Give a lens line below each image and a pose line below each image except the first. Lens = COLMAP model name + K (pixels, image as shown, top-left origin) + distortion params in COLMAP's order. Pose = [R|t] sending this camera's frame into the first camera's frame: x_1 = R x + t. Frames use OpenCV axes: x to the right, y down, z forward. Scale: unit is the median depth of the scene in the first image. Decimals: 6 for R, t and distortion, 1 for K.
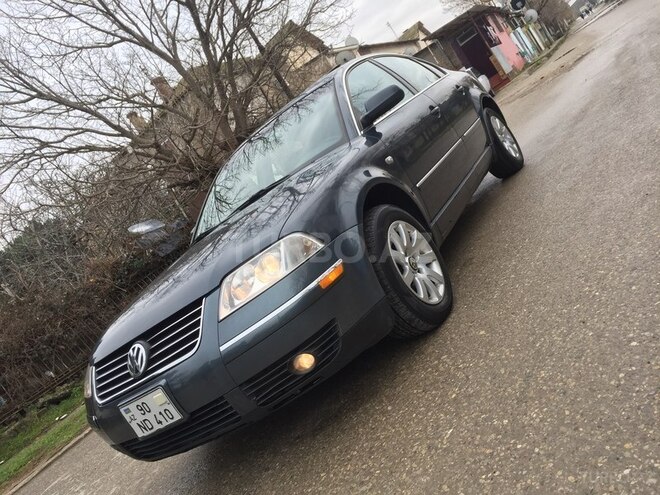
lens RADIAL K [[569.4, 0, 331.4], [0, 569.4, 244.8], [0, 0, 1]] dist [0.059210, -0.090063]
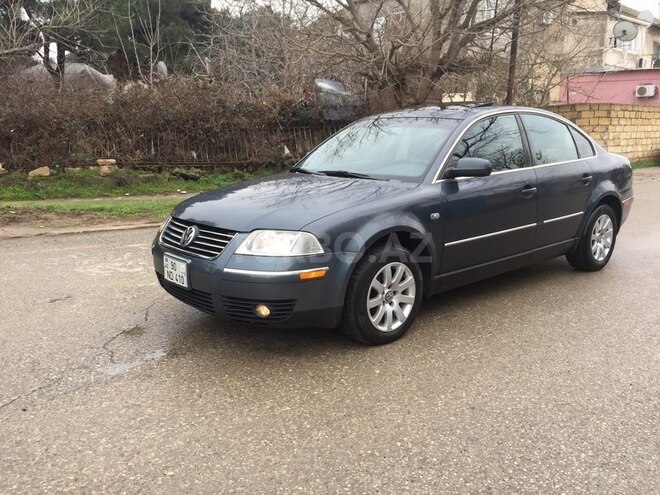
lens RADIAL K [[569.4, 0, 327.1], [0, 569.4, 248.3], [0, 0, 1]] dist [0.059210, -0.090063]
pose [[0.784484, 0.595661, -0.172548, 0.186766], [-0.549005, 0.796460, 0.253467, -0.299827], [0.288408, -0.104111, 0.951831, -0.260828]]
